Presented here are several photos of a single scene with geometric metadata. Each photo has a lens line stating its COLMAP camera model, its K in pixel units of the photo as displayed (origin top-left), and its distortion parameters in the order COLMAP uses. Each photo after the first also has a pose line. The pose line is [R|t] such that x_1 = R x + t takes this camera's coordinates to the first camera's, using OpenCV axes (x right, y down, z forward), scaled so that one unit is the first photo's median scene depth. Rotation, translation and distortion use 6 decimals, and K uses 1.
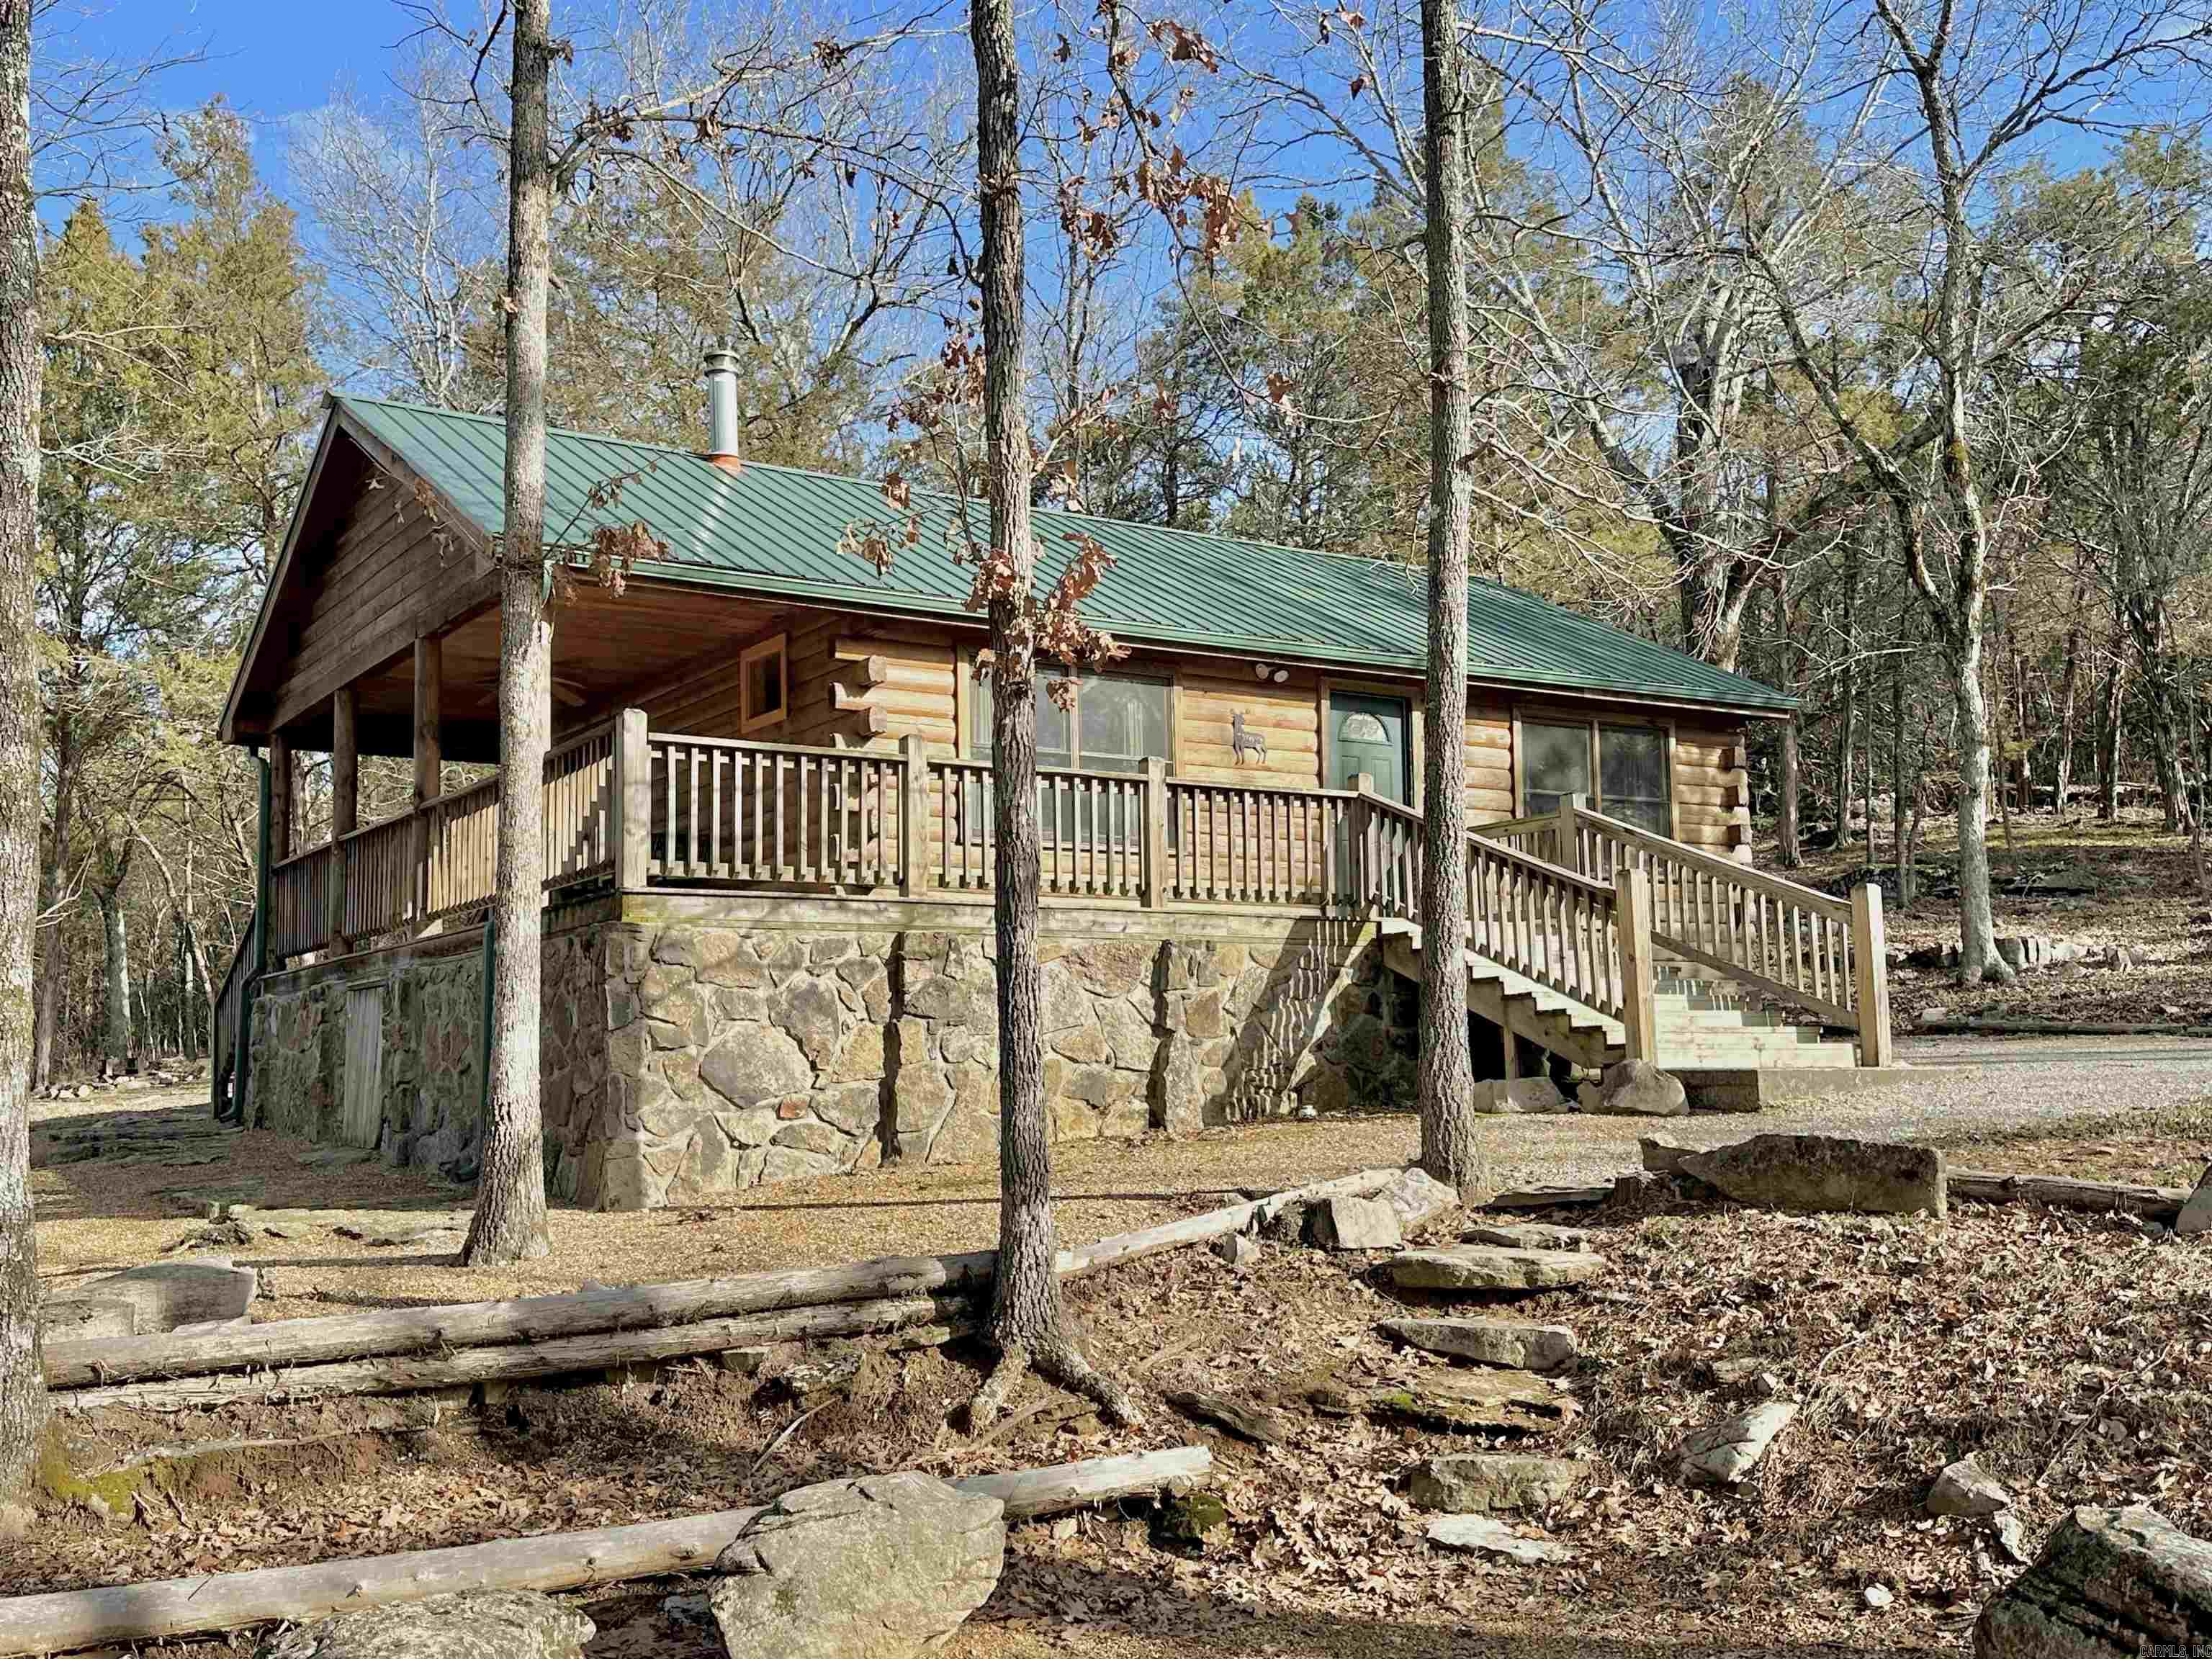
lens RADIAL K [[2209.4, 0, 1091.1], [0, 2209.4, 844.6], [0, 0, 1]] dist [0.086696, 0.000000]
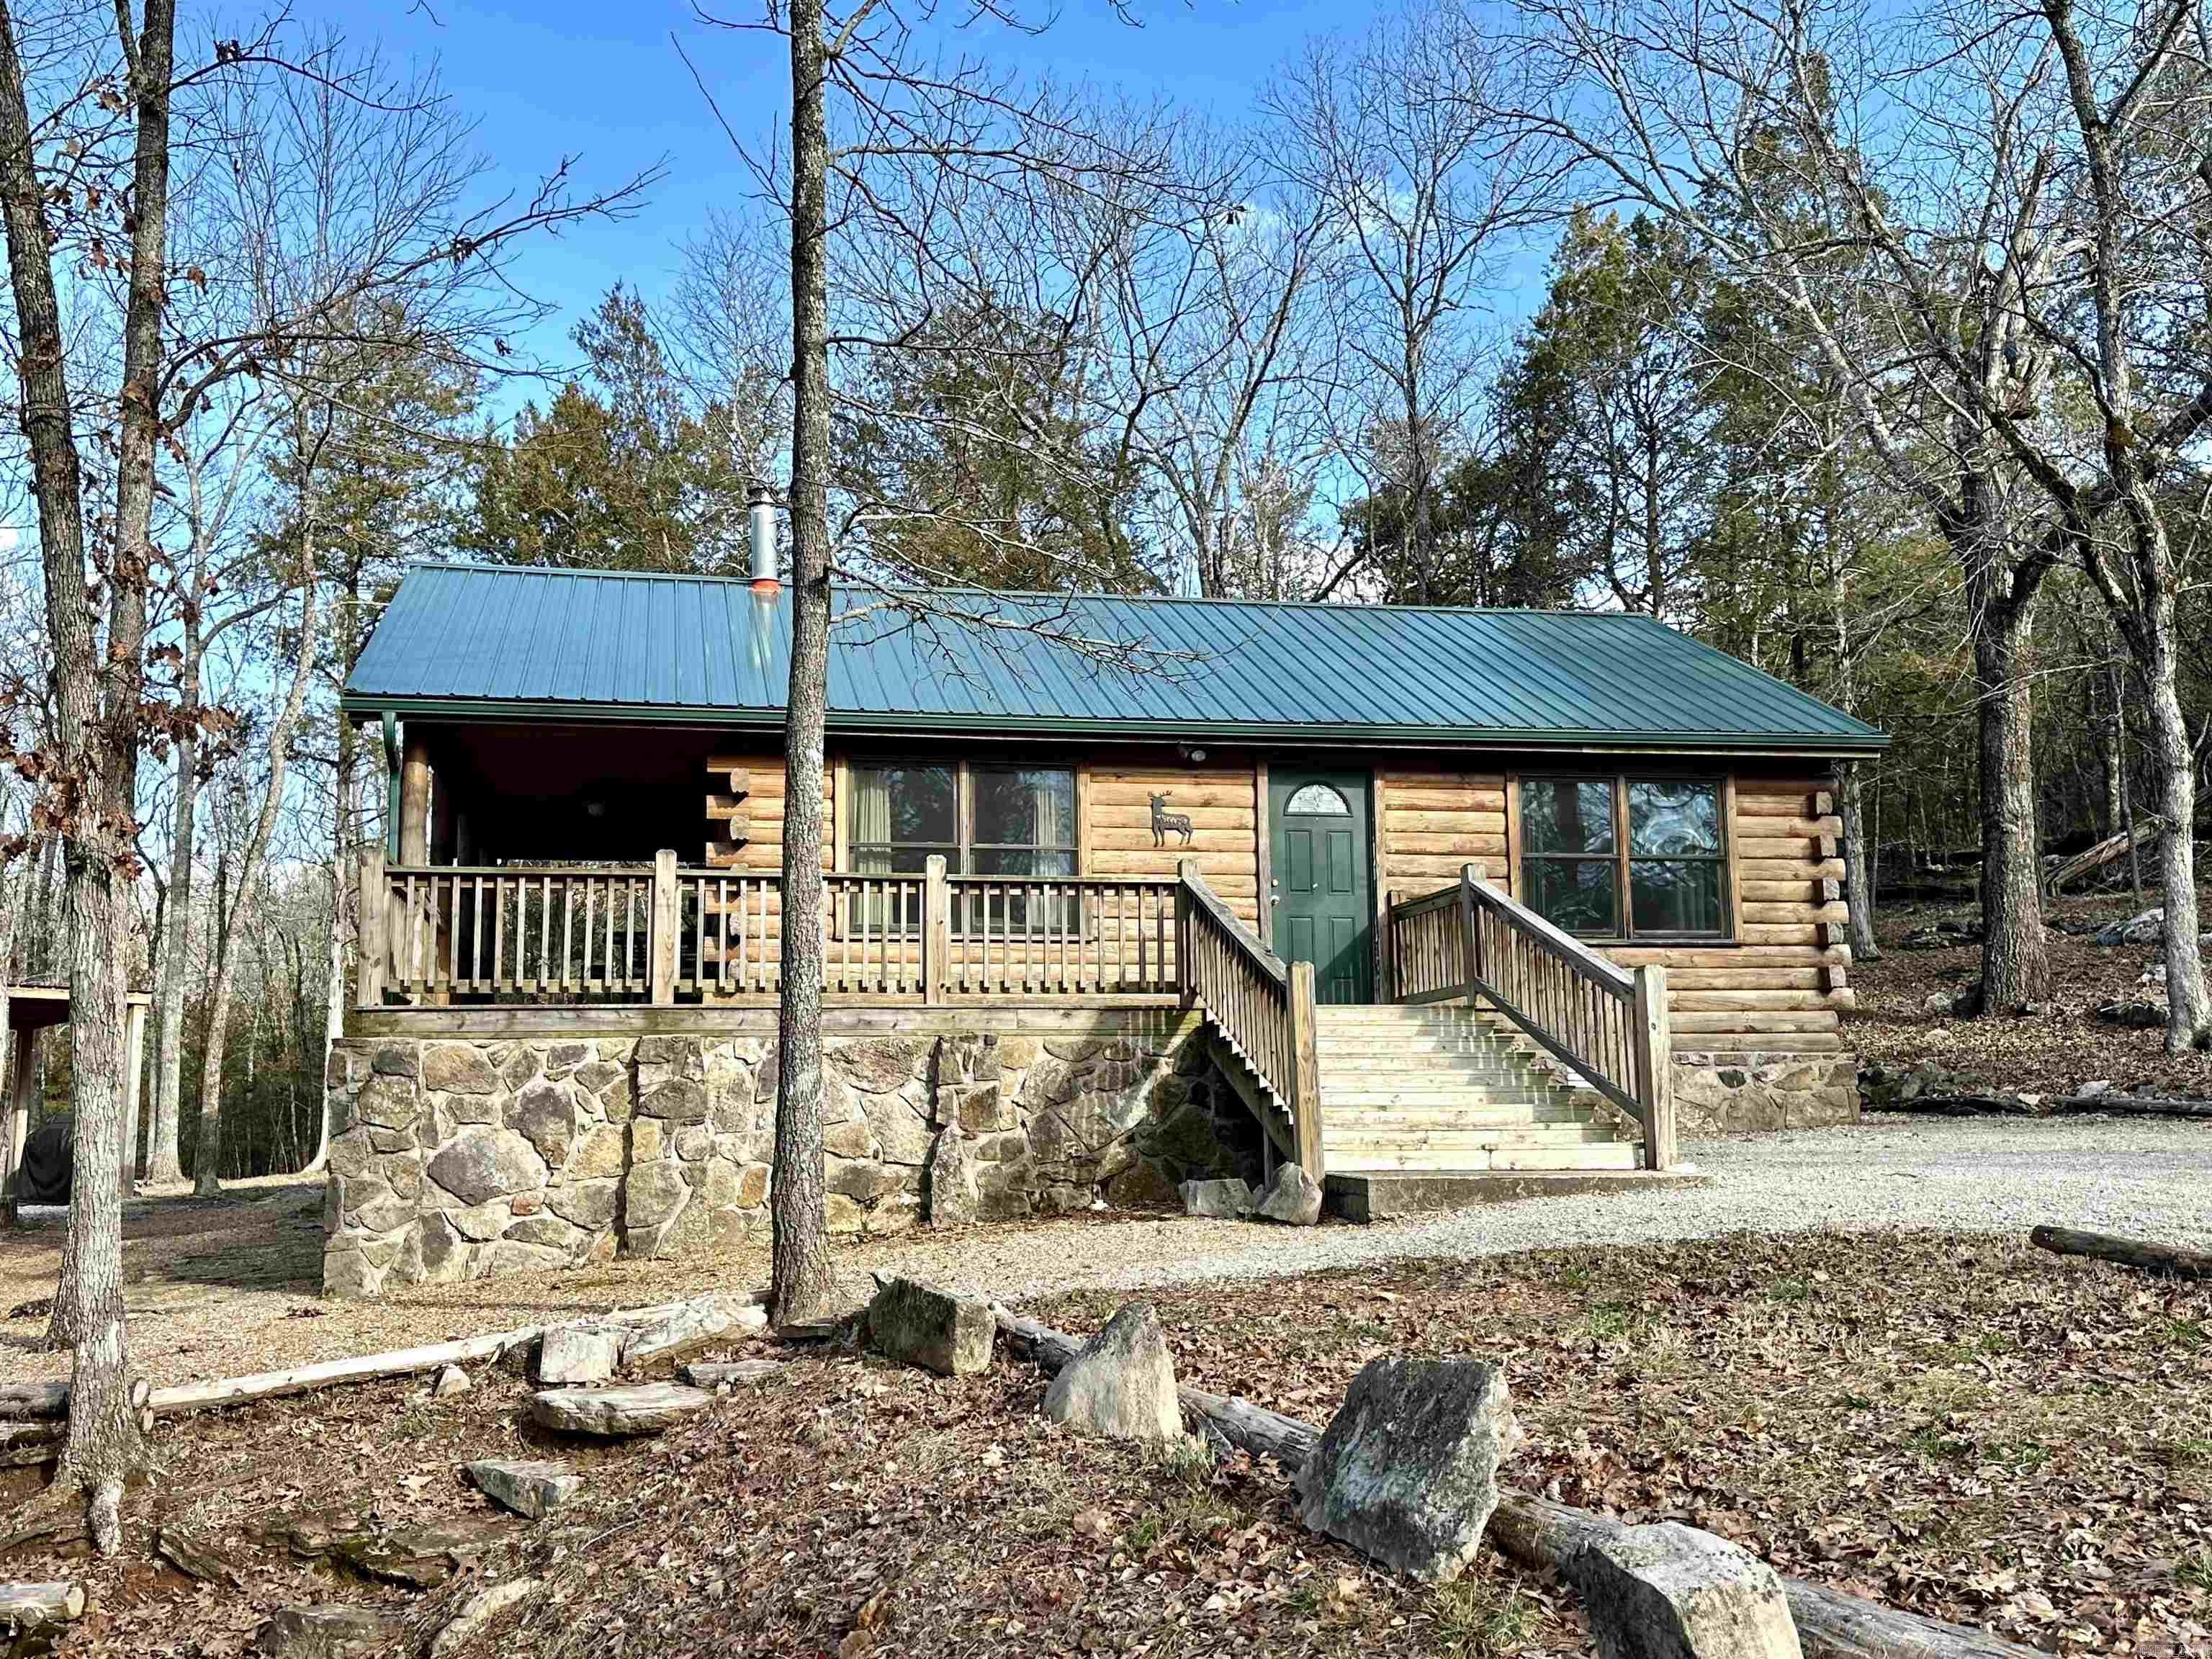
lens RADIAL K [[2139.1, 0, 1104.2], [0, 2139.1, 825.1], [0, 0, 1]] dist [0.099410, 0.000000]
pose [[0.931455, -0.046076, -0.360929, 0.504134], [0.037947, 0.998842, -0.029581, -0.023604], [0.361874, 0.013858, 0.932124, 0.113017]]
